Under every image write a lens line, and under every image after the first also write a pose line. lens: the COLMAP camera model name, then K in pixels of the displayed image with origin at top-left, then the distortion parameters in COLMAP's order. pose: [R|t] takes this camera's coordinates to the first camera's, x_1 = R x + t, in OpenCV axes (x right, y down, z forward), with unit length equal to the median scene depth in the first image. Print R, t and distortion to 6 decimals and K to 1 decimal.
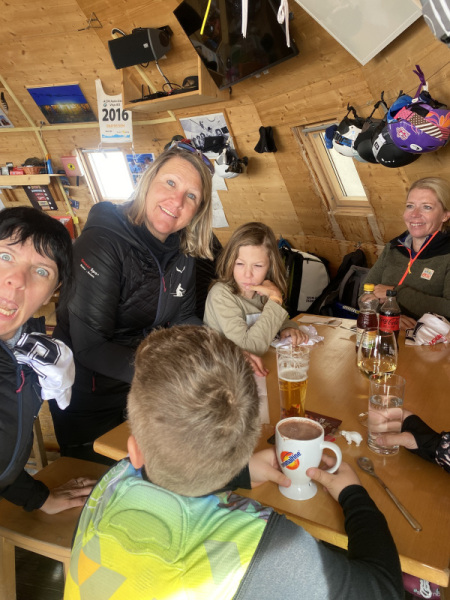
lens RADIAL K [[461.6, 0, 227.2], [0, 461.6, 296.5], [0, 0, 1]] dist [0.018355, -0.054255]
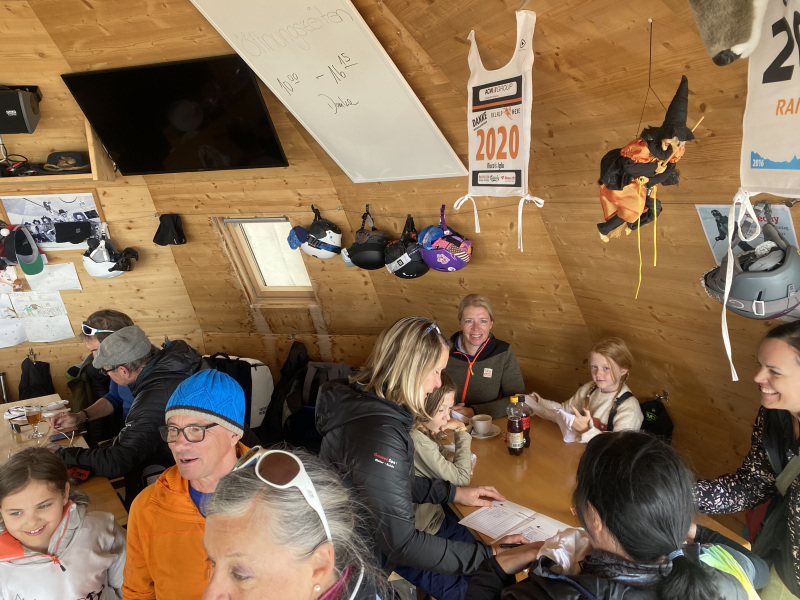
lens RADIAL K [[615.5, 0, 398.4], [0, 615.5, 304.6], [0, 0, 1]] dist [0.018355, -0.054255]
pose [[0.665201, -0.153258, 0.730766, -0.452656], [0.204159, 0.978745, 0.019423, -0.154420], [-0.718211, 0.136272, 0.682351, 0.013057]]
